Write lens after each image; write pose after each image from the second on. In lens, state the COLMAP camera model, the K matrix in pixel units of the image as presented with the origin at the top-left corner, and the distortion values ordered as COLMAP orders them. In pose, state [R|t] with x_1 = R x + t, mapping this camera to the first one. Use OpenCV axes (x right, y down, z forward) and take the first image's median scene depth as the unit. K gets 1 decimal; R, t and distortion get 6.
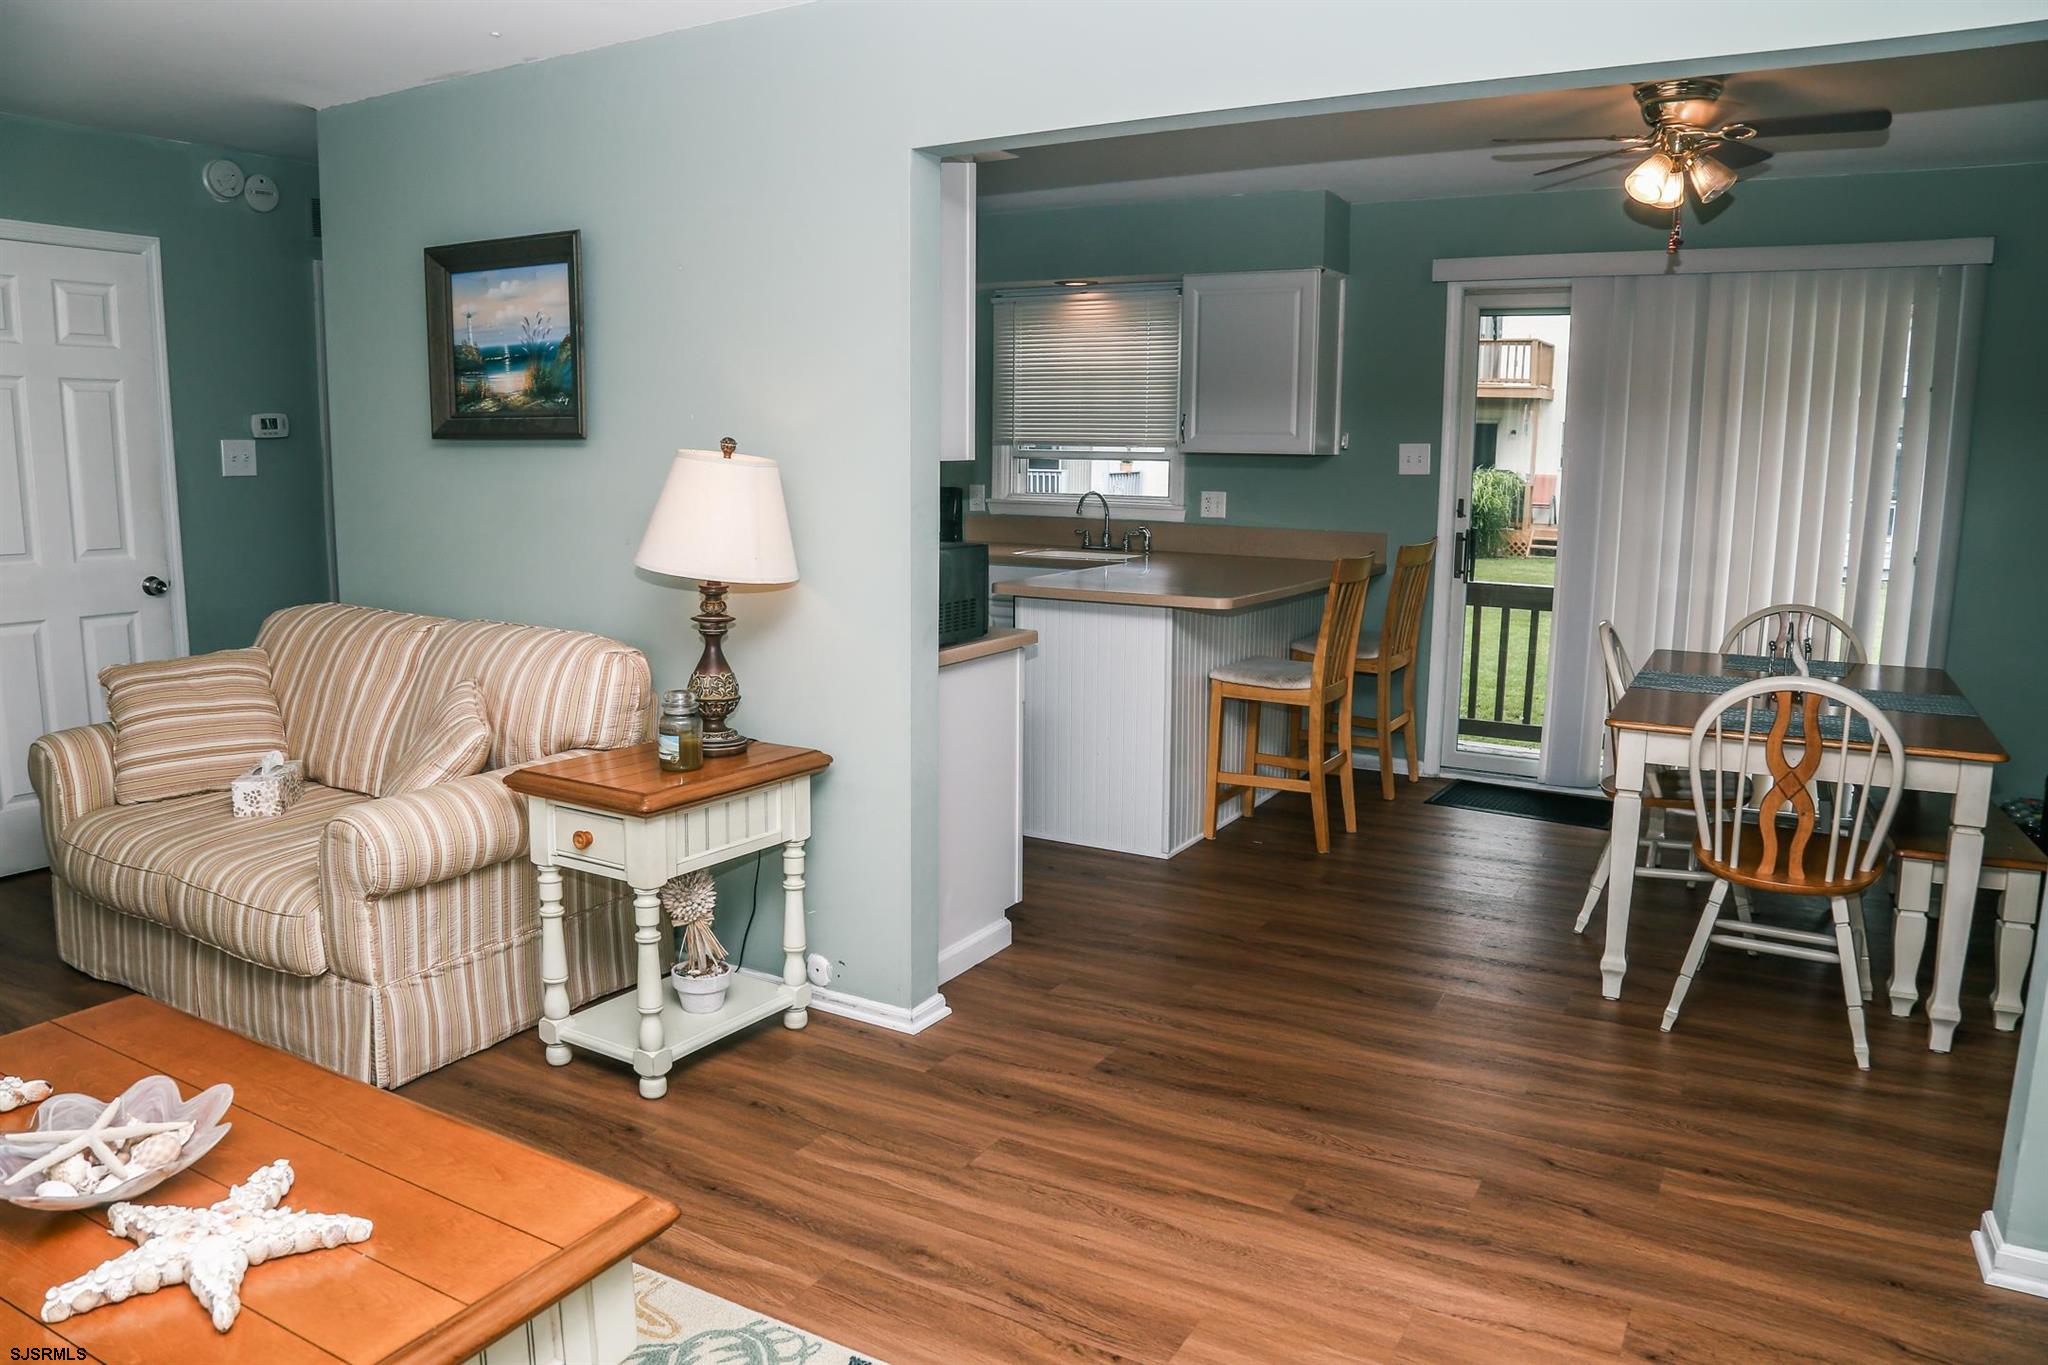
lens RADIAL K [[1395.4, 0, 1031.9], [0, 1395.4, 685.1], [0, 0, 1]] dist [-0.129366, 0.072008]
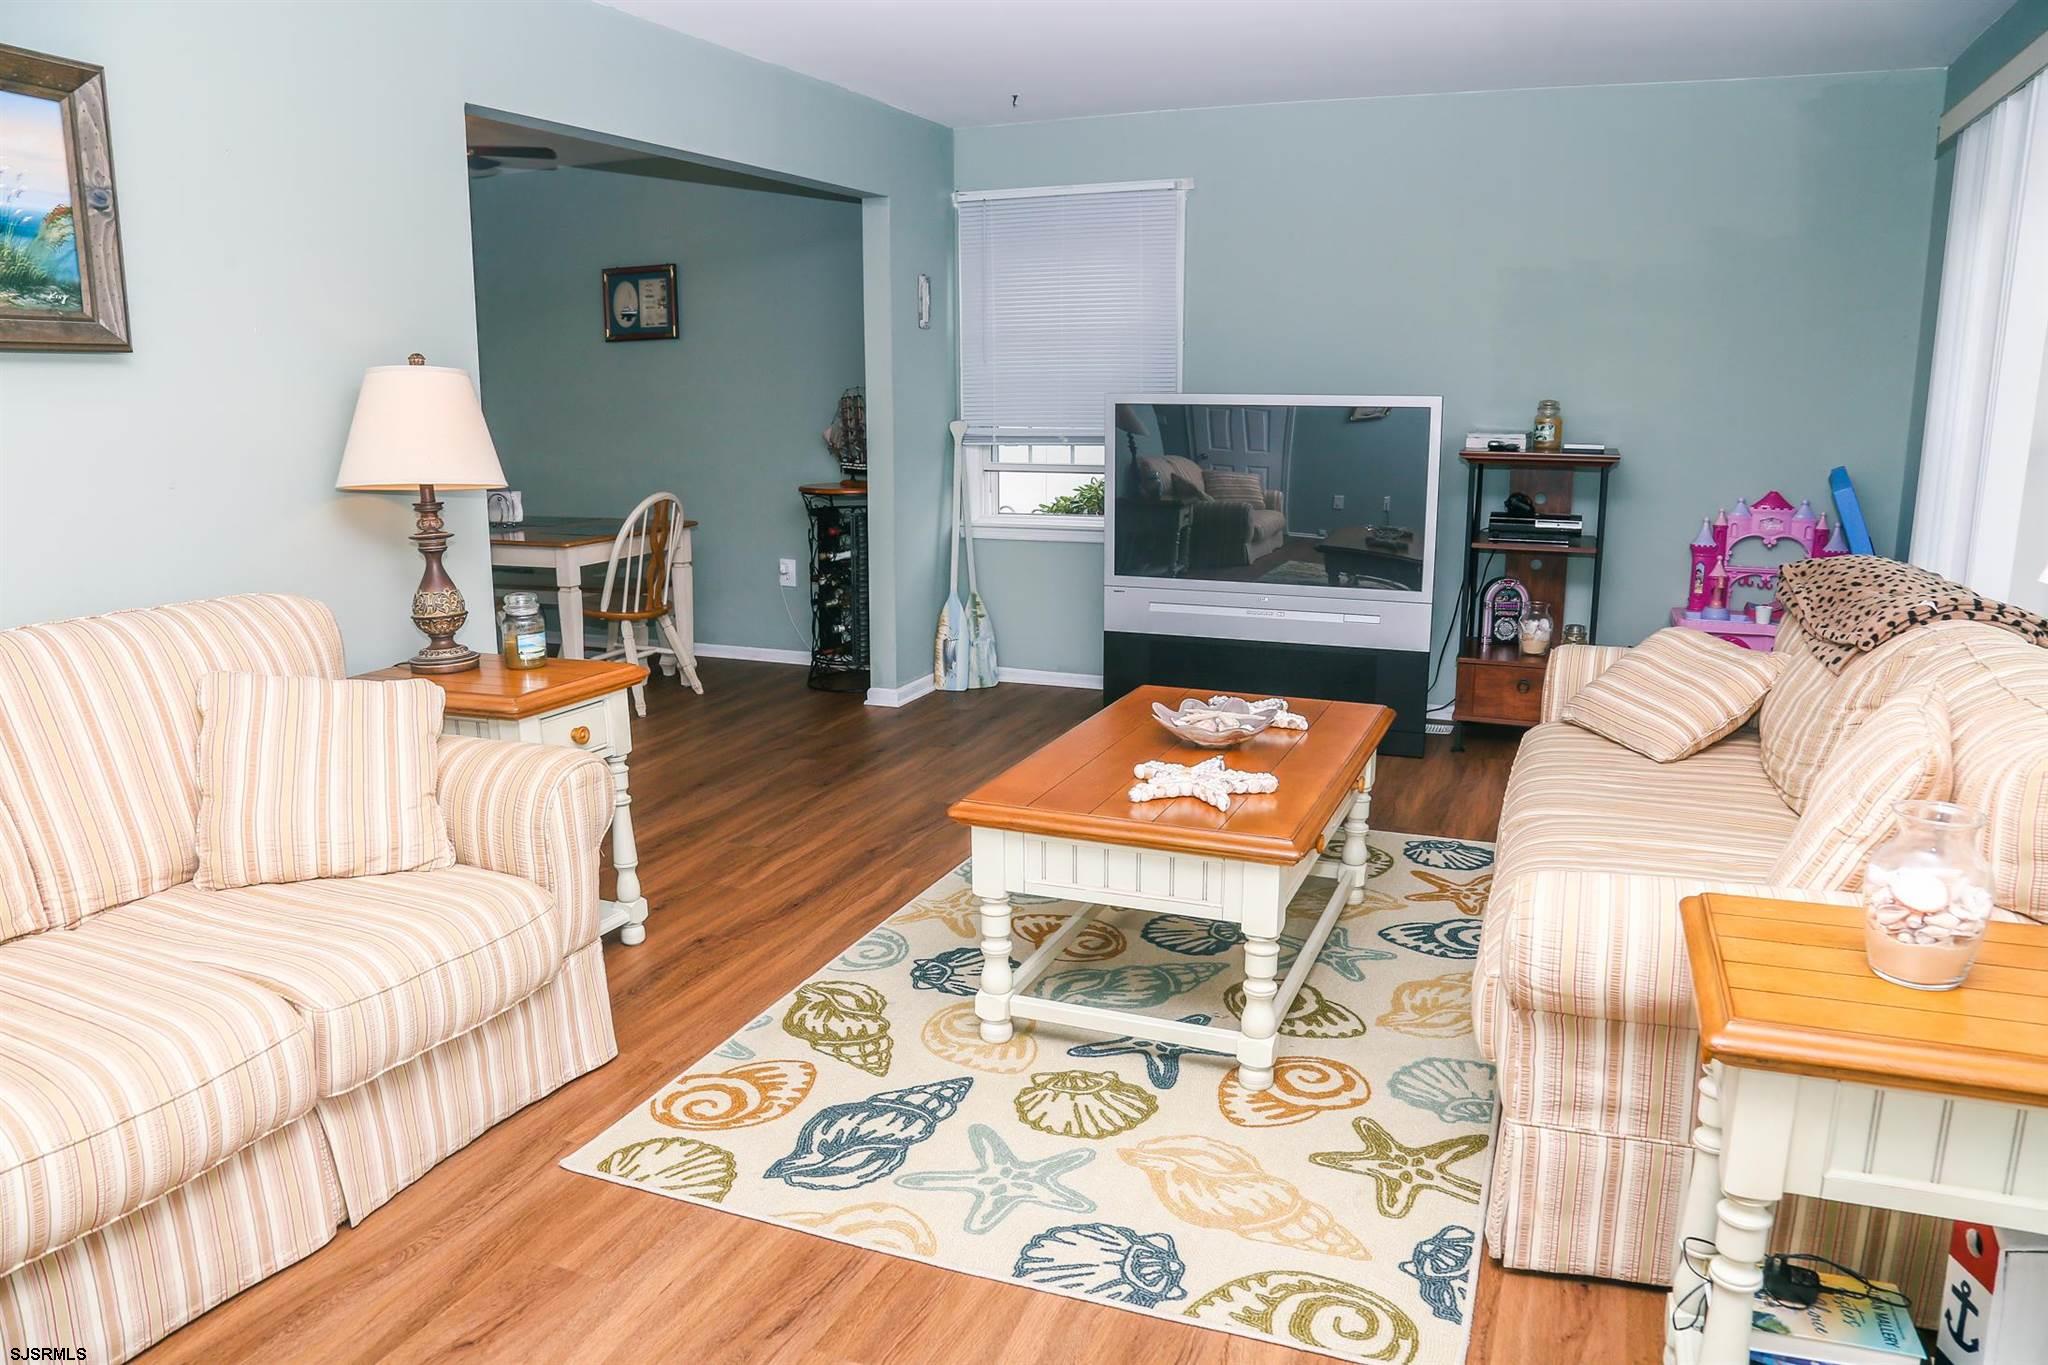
lens RADIAL K [[1395.4, 0, 1031.9], [0, 1395.4, 685.1], [0, 0, 1]] dist [-0.129366, 0.072008]
pose [[-0.120216, -0.215876, 0.968992, -0.837844], [0.164603, 0.958226, 0.233898, -0.069239], [-0.979007, 0.187617, -0.079660, 0.449881]]
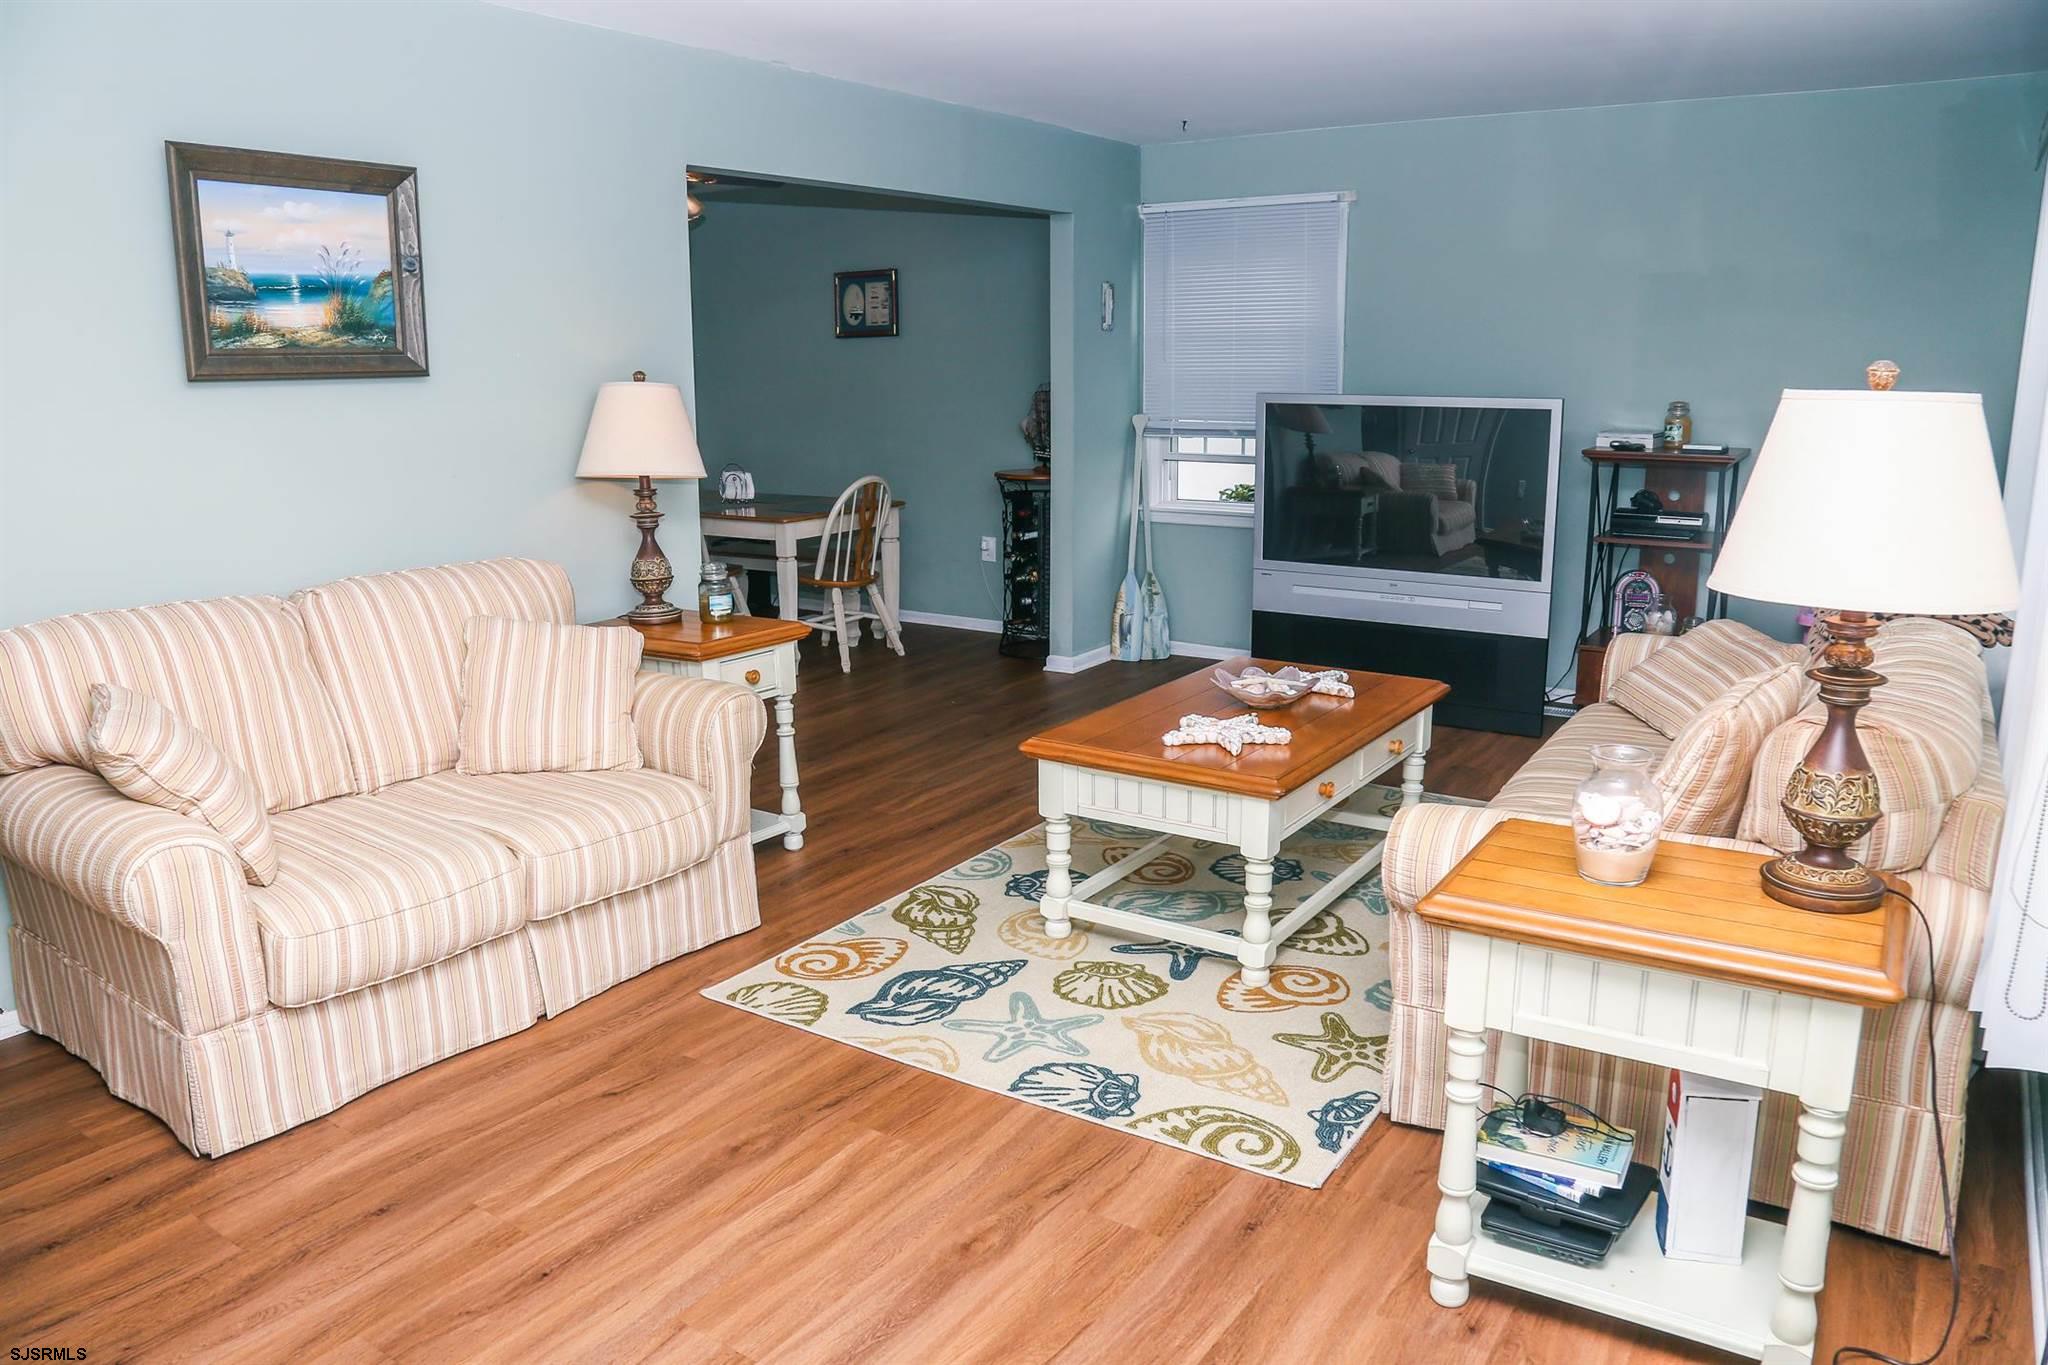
lens RADIAL K [[1430.0, 0, 1034.9], [0, 1430.0, 678.6], [0, 0, 1]] dist [-0.134143, 0.074918]
pose [[0.075782, -0.225784, 0.971225, -0.990744], [0.170887, 0.962556, 0.210435, -0.077207], [-0.982372, 0.150023, 0.111528, 0.354634]]
